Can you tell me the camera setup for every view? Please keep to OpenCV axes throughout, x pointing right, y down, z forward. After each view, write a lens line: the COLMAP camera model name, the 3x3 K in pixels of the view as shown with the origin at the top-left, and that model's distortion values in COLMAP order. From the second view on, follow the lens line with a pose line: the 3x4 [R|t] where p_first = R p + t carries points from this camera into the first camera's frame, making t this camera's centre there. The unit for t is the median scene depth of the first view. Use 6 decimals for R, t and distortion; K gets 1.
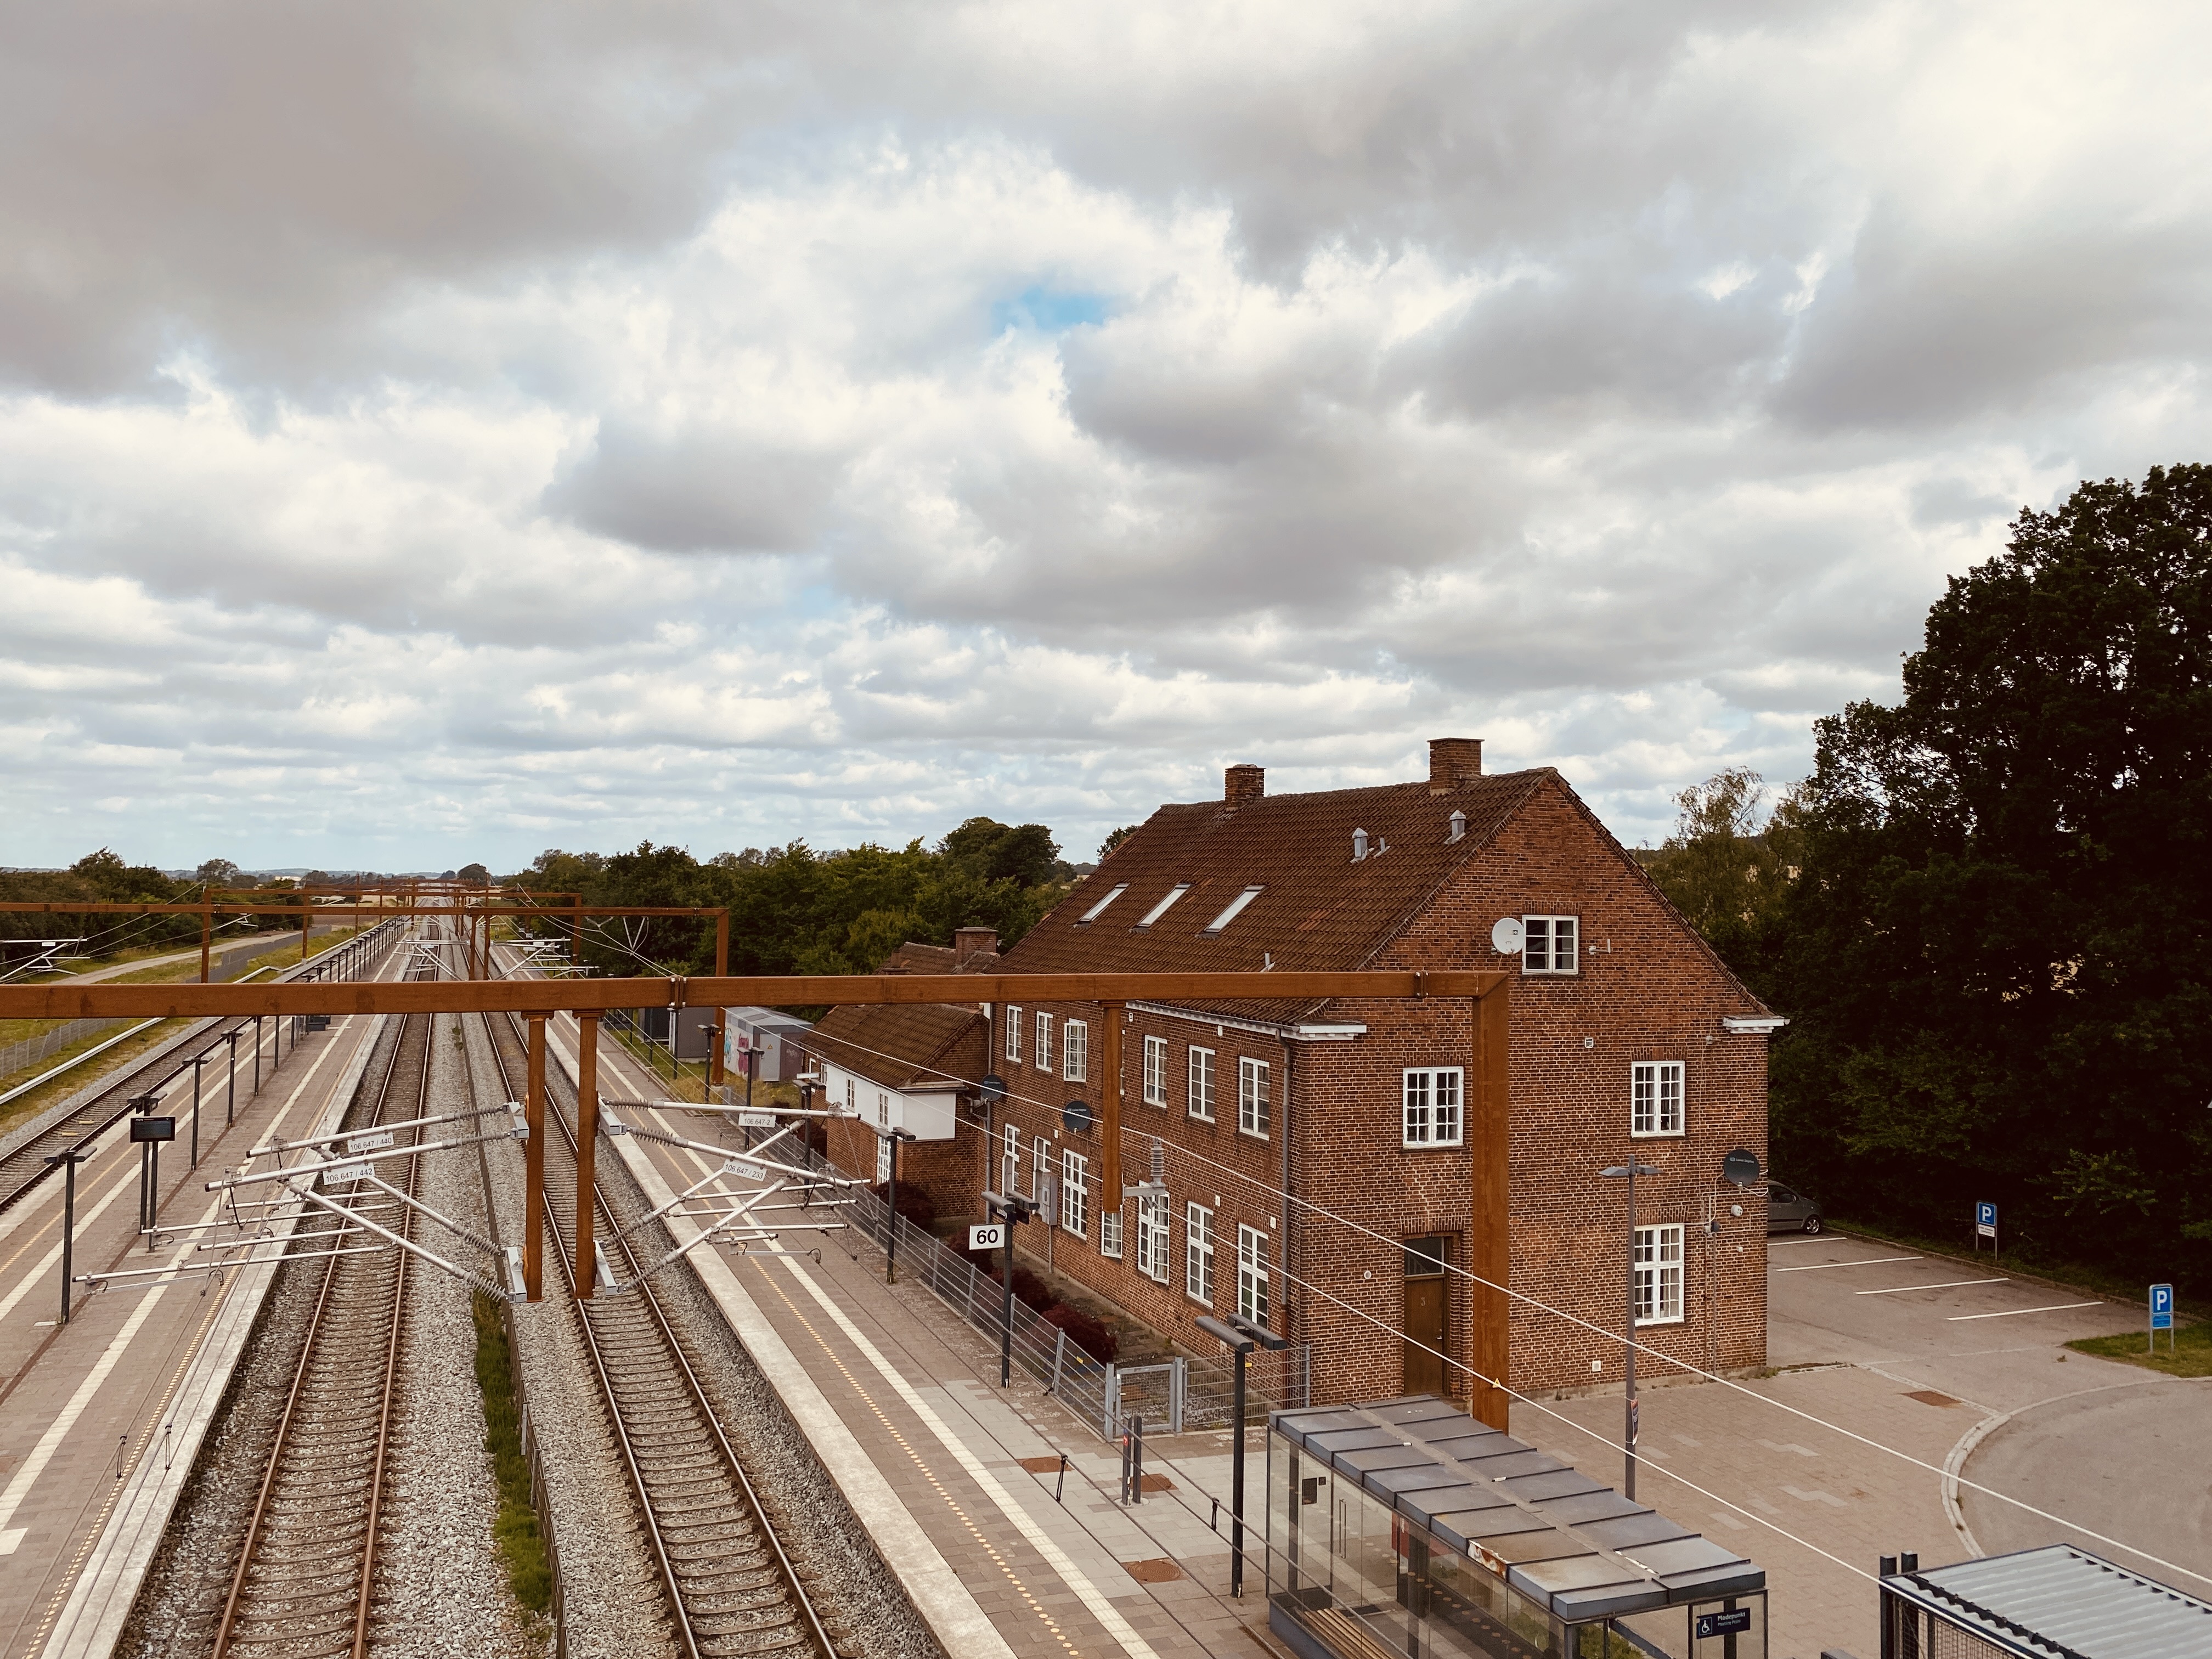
lens RADIAL K [[1672.9, 0, 1106.0], [0, 1672.9, 829.5], [0, 0, 1]] dist [0.085679, -0.211295]
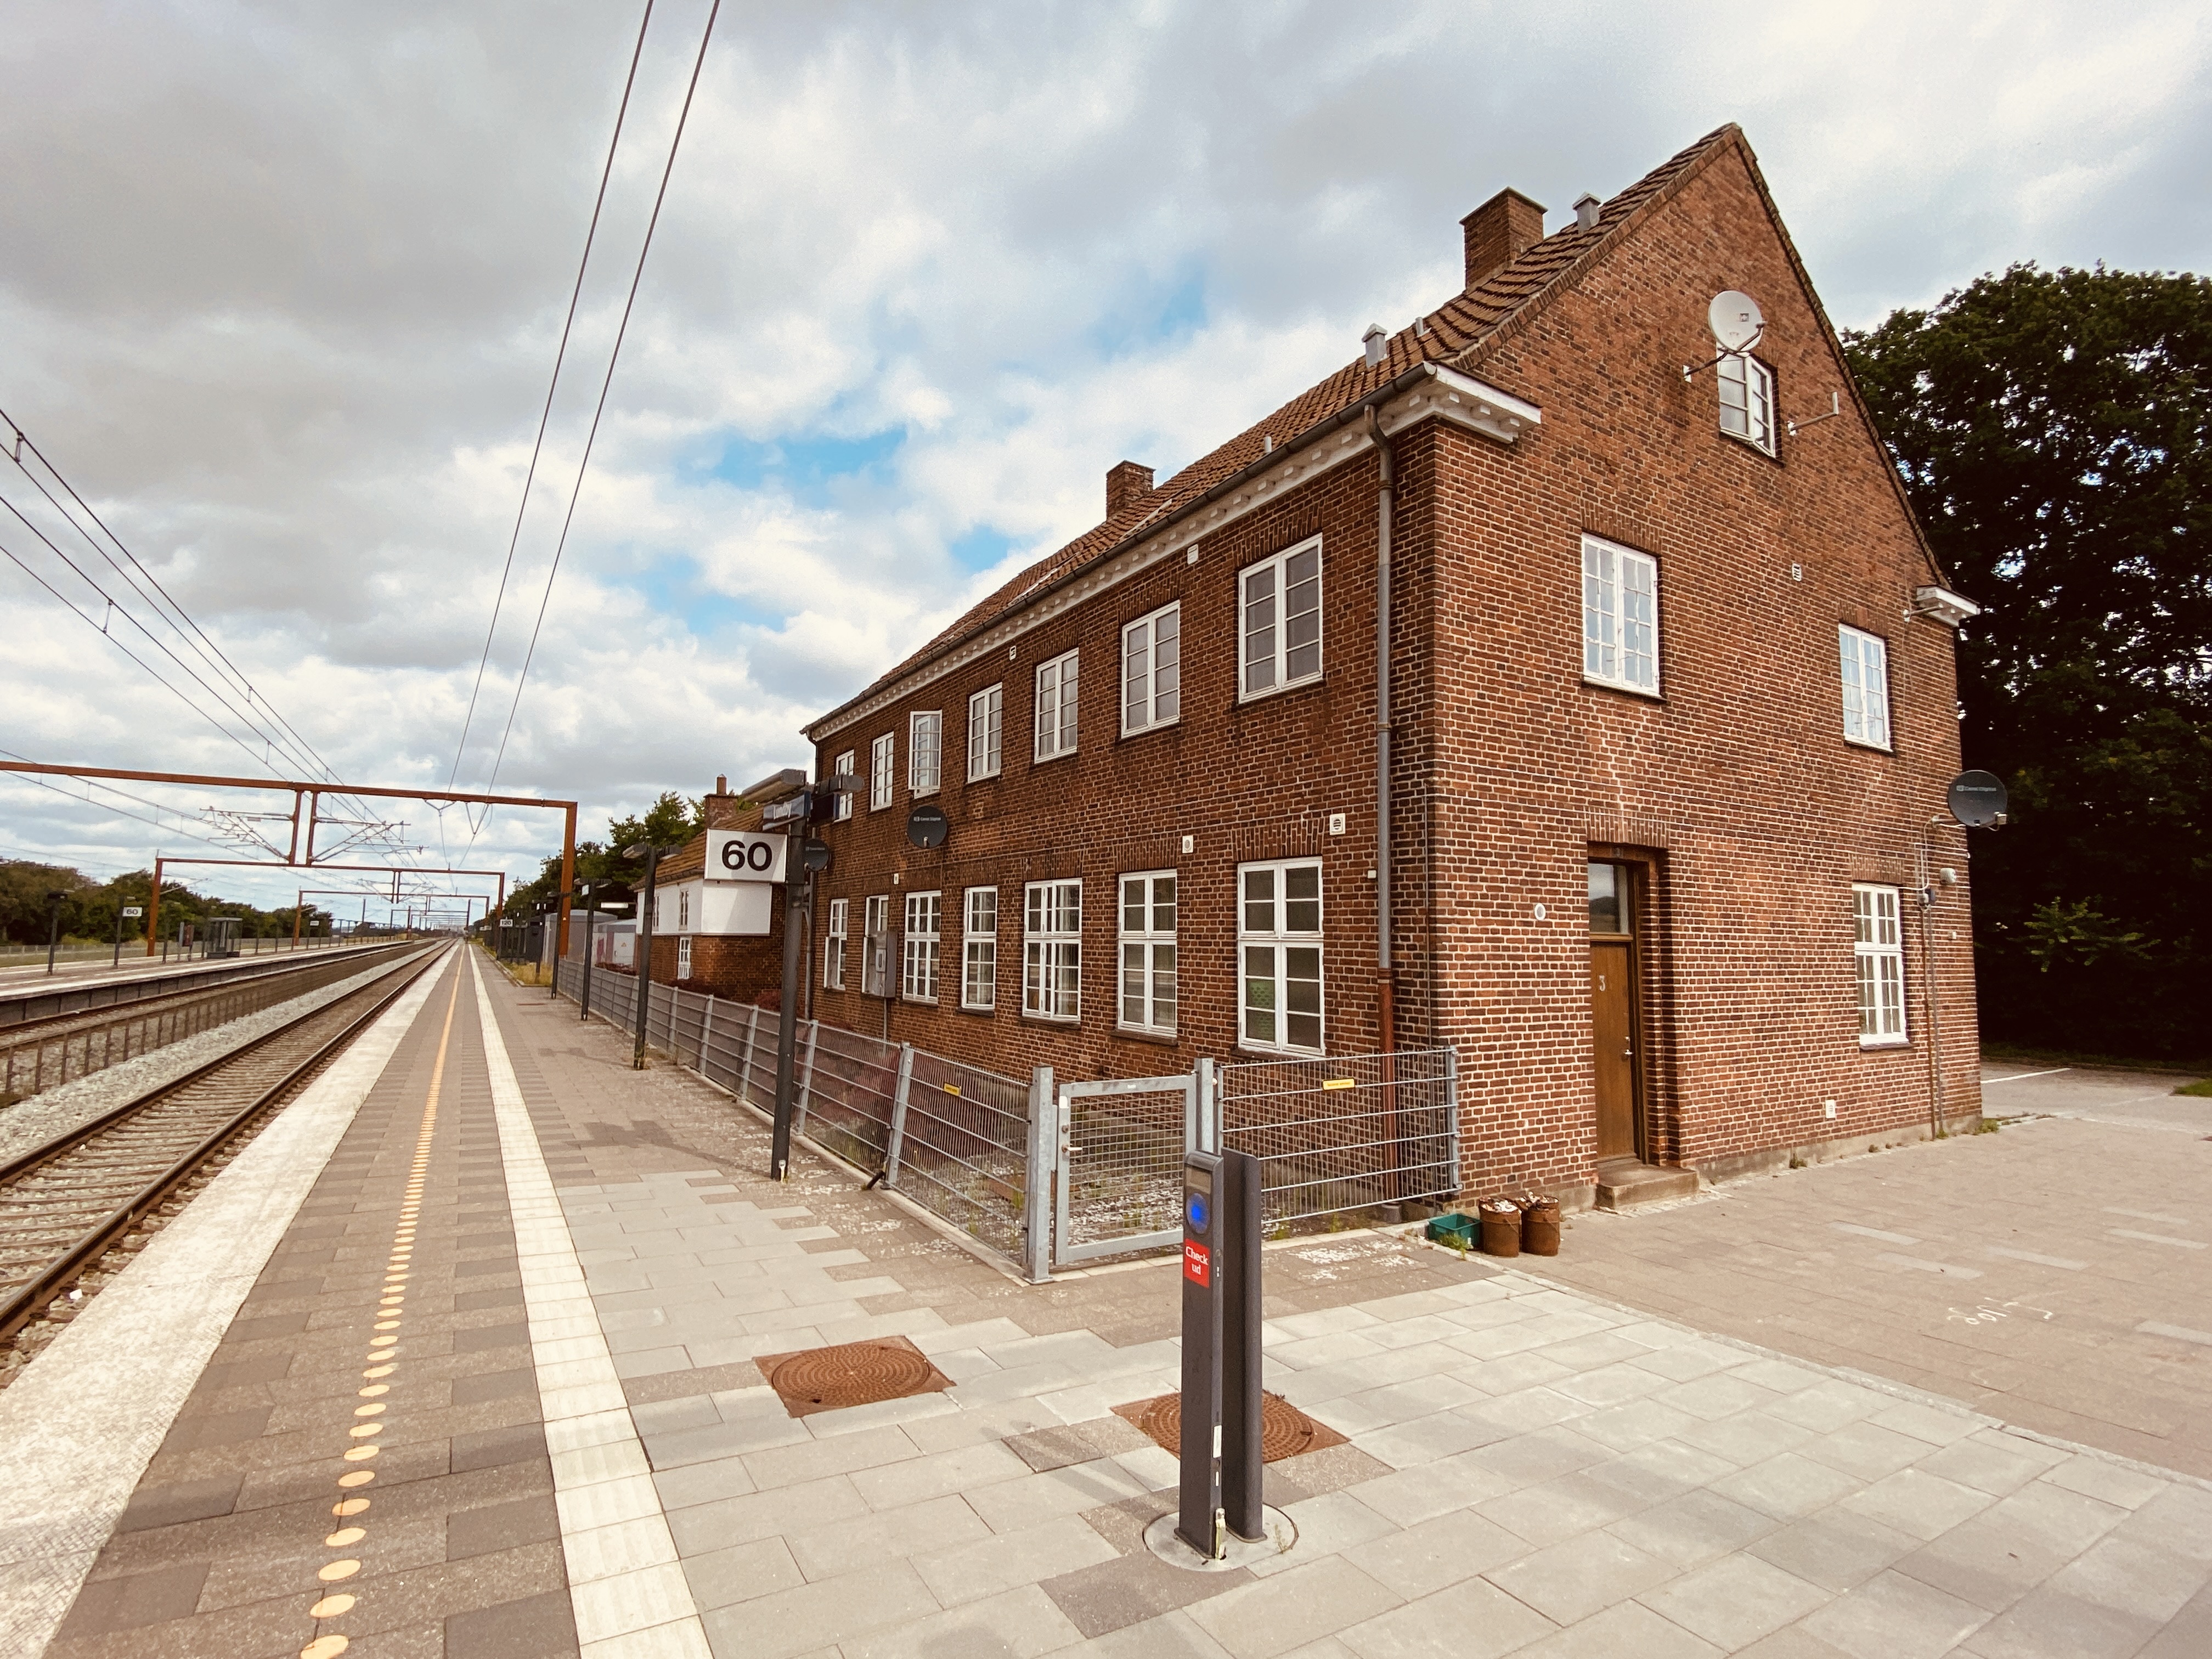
lens RADIAL K [[1039.4, 0, 1105.3], [0, 1039.4, 839.4], [0, 0, 1]] dist [0.044979, -0.045599]
pose [[0.985620, 0.015381, 0.168278, -0.020058], [-0.005162, 0.998124, -0.060999, 0.239007], [-0.168901, 0.059254, 0.983850, 0.653995]]
